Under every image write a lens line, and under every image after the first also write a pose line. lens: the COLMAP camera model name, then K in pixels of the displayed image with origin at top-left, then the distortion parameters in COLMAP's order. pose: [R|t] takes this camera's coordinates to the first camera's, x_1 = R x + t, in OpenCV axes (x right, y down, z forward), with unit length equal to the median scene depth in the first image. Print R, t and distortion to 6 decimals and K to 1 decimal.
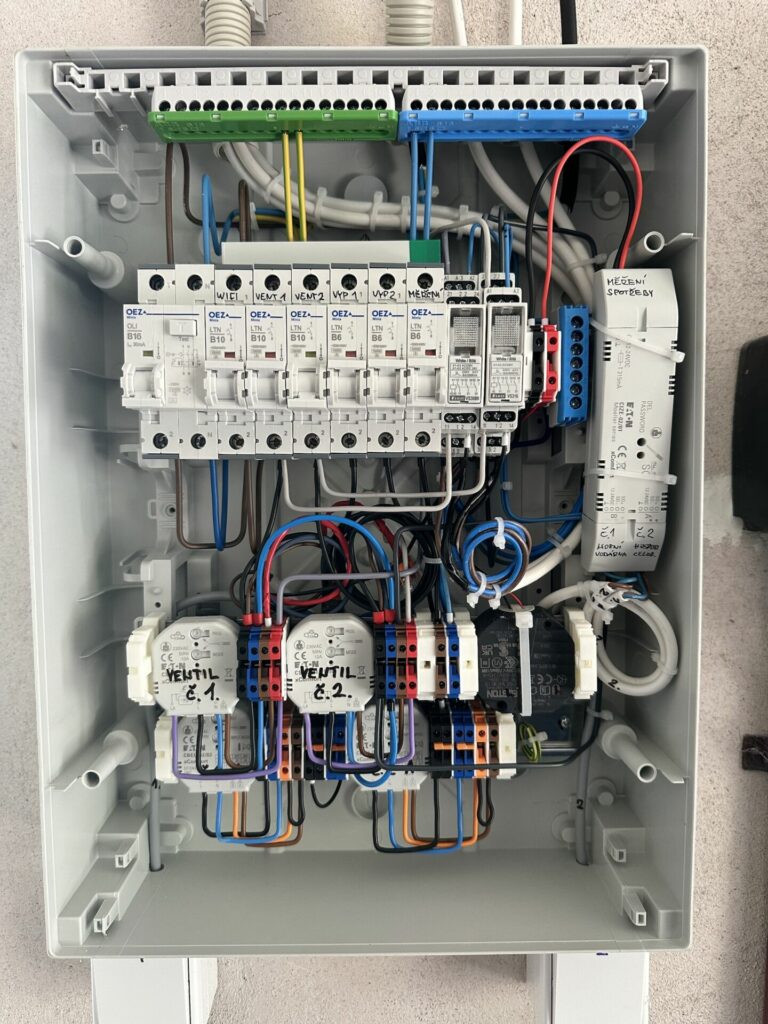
lens RADIAL K [[780.1, 0, 384.0], [0, 780.1, 512.0], [0, 0, 1]] dist [-0.000739, -0.031714]
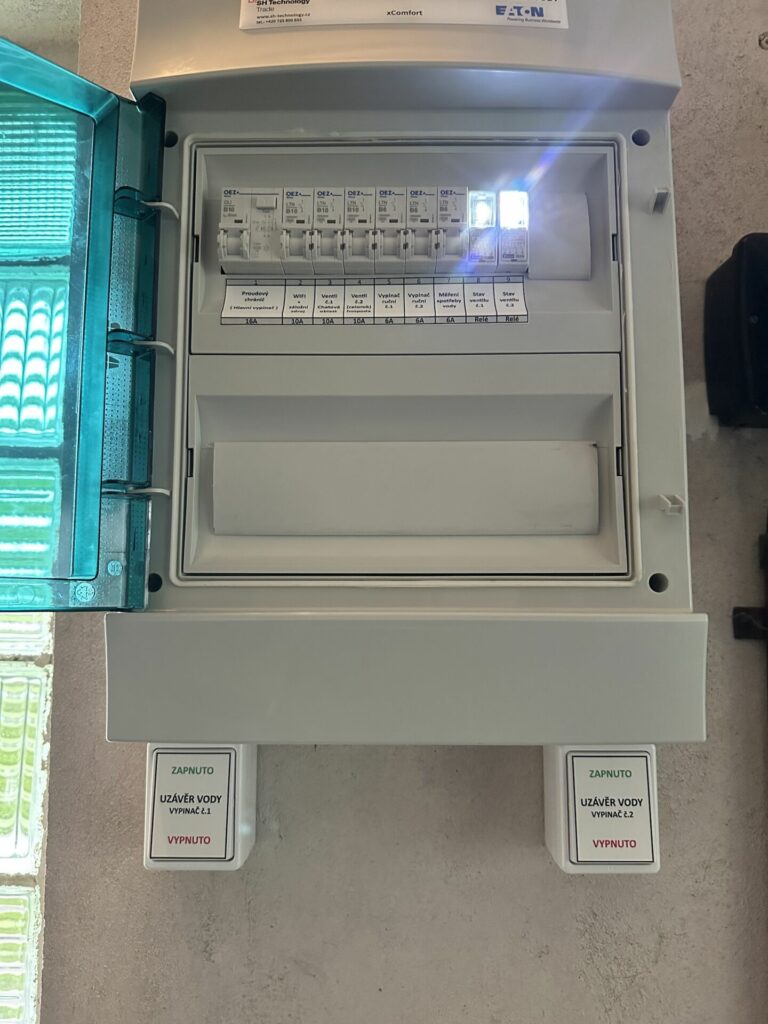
lens RADIAL K [[780.1, 0, 384.0], [0, 780.1, 512.0], [0, 0, 1]] dist [-0.000739, -0.031714]
pose [[0.999880, 0.007290, -0.013637, -0.032410], [-0.009632, 0.983540, -0.180436, 0.441752], [0.012097, 0.180546, 0.983492, -0.166102]]
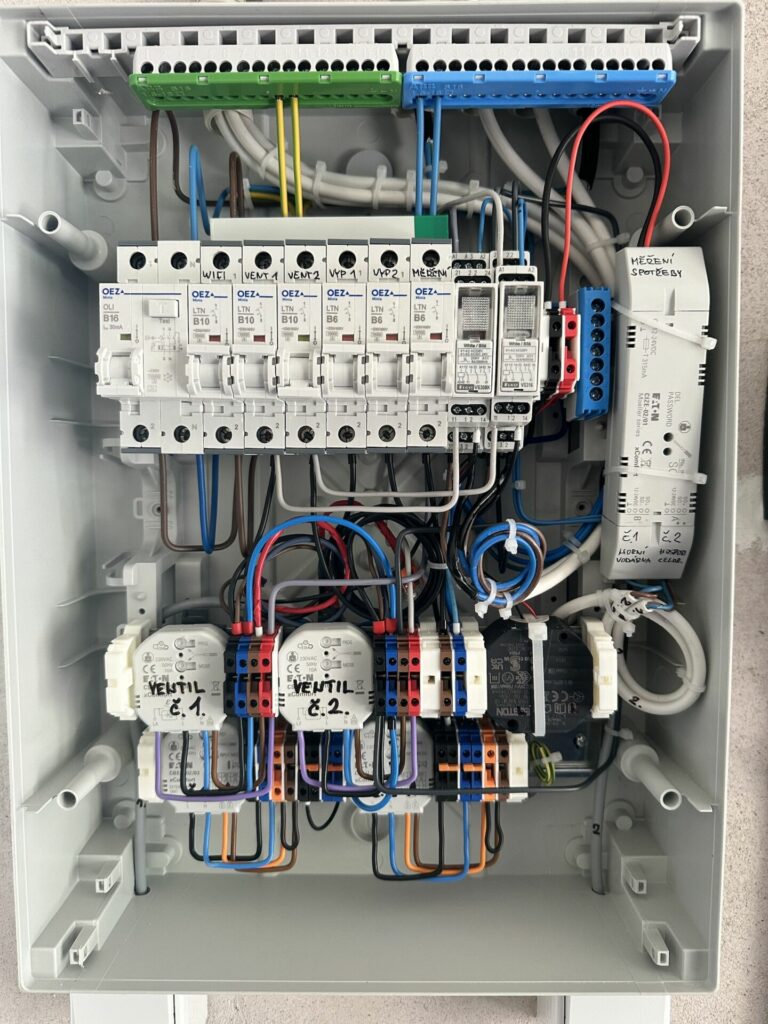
lens RADIAL K [[780.1, 0, 384.0], [0, 780.1, 512.0], [0, 0, 1]] dist [-0.000739, -0.031714]
pose [[0.999904, 0.005584, -0.012659, 0.010316], [-0.005602, 0.999983, -0.001362, 0.000574], [0.012652, 0.001433, 0.999919, 0.083194]]
